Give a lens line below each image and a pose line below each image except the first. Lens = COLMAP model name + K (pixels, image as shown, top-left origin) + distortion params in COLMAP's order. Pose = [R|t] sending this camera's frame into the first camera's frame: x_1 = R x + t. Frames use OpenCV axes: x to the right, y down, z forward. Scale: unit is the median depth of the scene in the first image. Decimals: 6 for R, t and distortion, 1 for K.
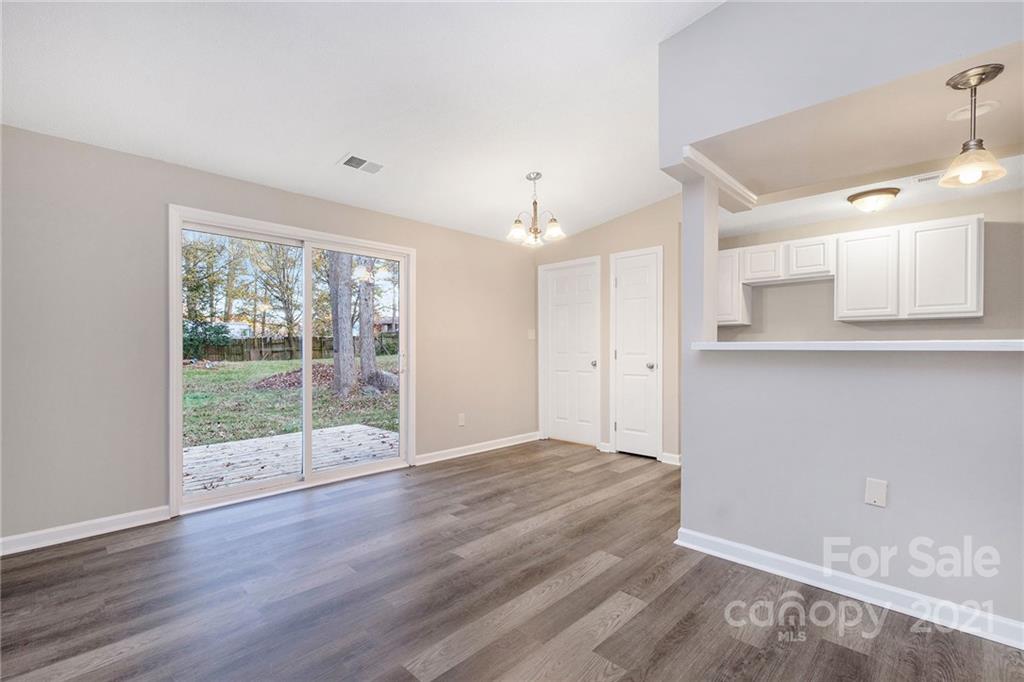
lens RADIAL K [[447.9, 0, 517.2], [0, 447.9, 352.6], [0, 0, 1]] dist [-0.007886, 0.001952]
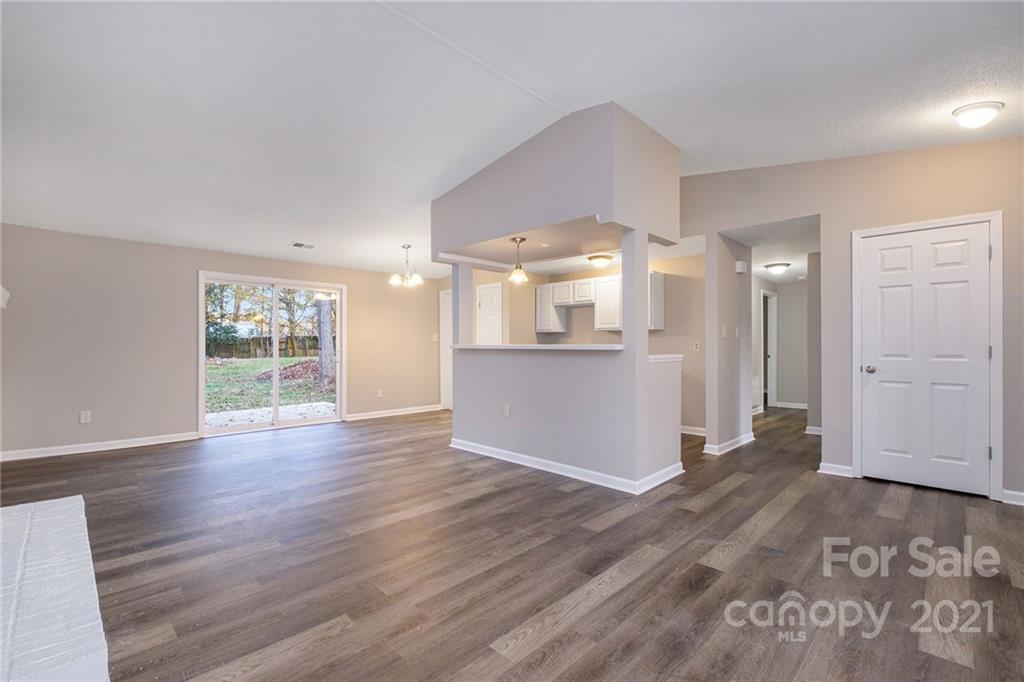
lens RADIAL K [[447.9, 0, 509.5], [0, 447.9, 348.3], [0, 0, 1]] dist [-0.007886, 0.001952]
pose [[0.999610, 0.000702, -0.027900, 0.400430], [-0.000859, 0.999984, -0.005617, 0.001965], [0.027896, 0.005639, 0.999595, -0.580287]]
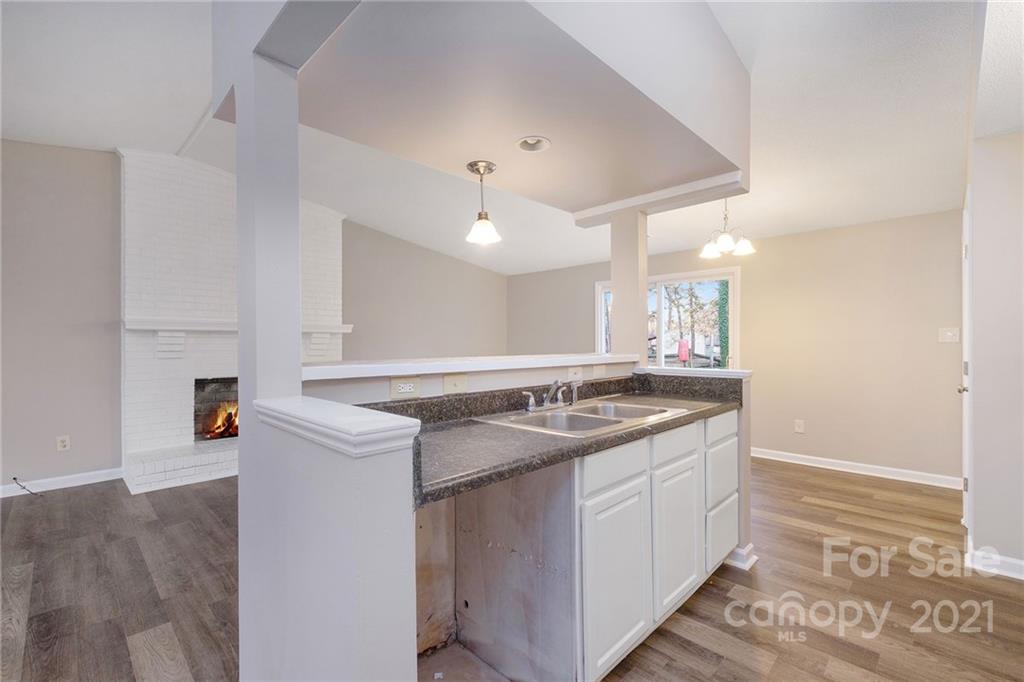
lens RADIAL K [[447.9, 0, 520.2], [0, 447.9, 343.9], [0, 0, 1]] dist [-0.007886, 0.001952]
pose [[-0.024998, -0.006779, -0.999665, 0.927338], [-0.006362, 0.999958, -0.006622, -0.021843], [0.999667, 0.006195, -0.025040, 0.442118]]
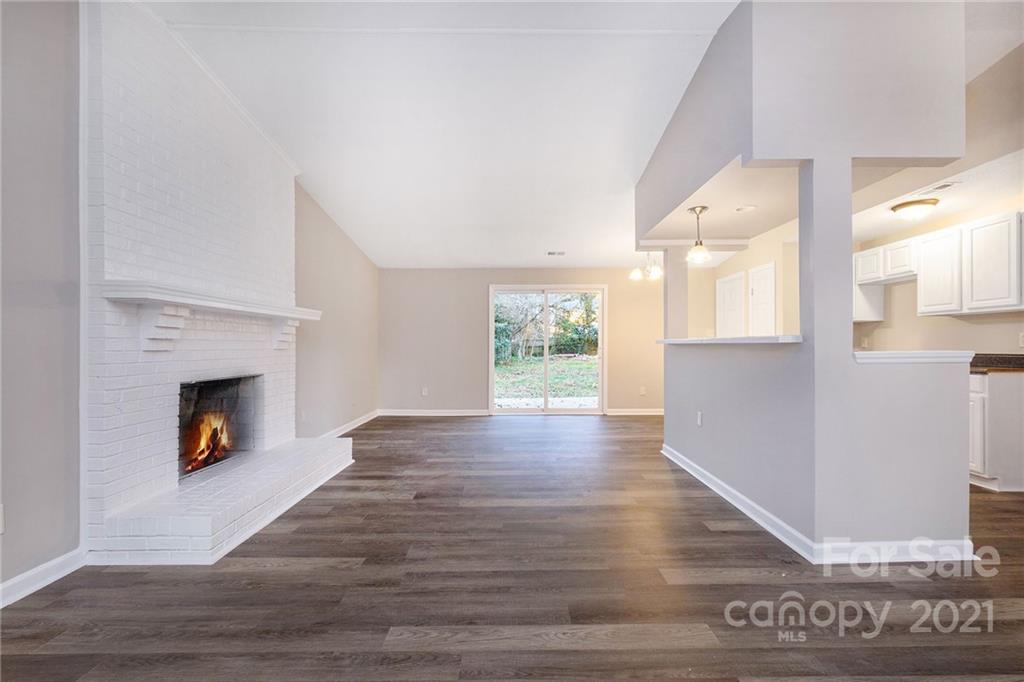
lens RADIAL K [[447.9, 0, 519.4], [0, 447.9, 344.3], [0, 0, 1]] dist [-0.007886, 0.001952]
pose [[0.696346, -0.004058, -0.717694, 0.737894], [-0.004368, 0.999942, -0.009893, 0.009222], [0.717693, 0.010024, 0.696288, -0.389869]]
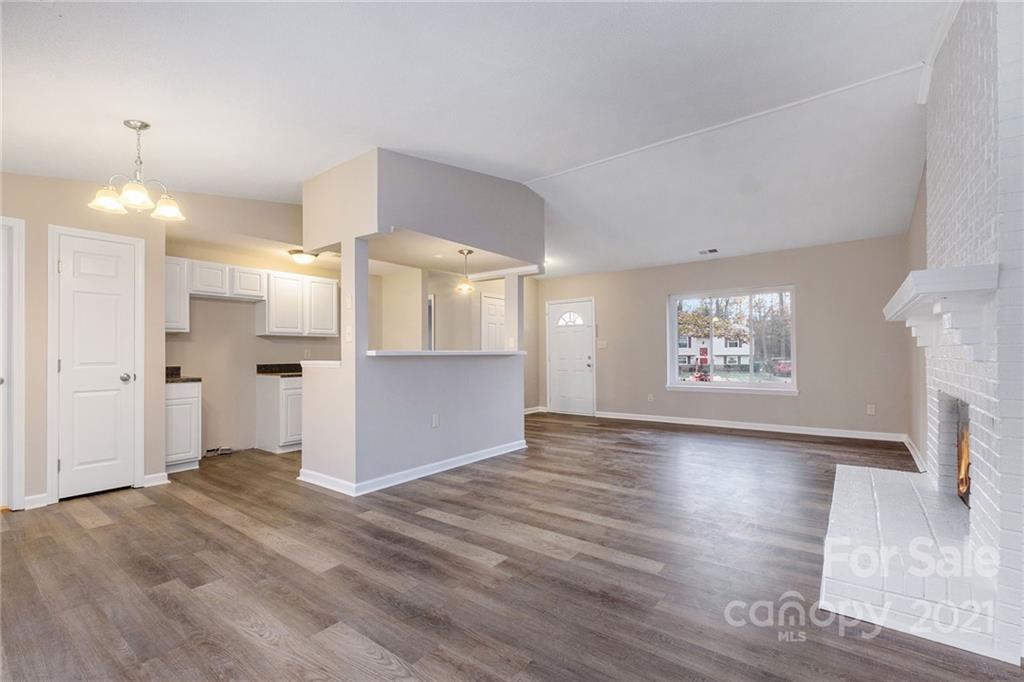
lens RADIAL K [[447.9, 0, 504.9], [0, 447.9, 350.5], [0, 0, 1]] dist [-0.007886, 0.001952]
pose [[-0.098748, 0.005968, 0.995095, -0.620833], [0.014752, 0.999881, -0.004532, -0.006372], [-0.995003, 0.014232, -0.098825, 0.387874]]
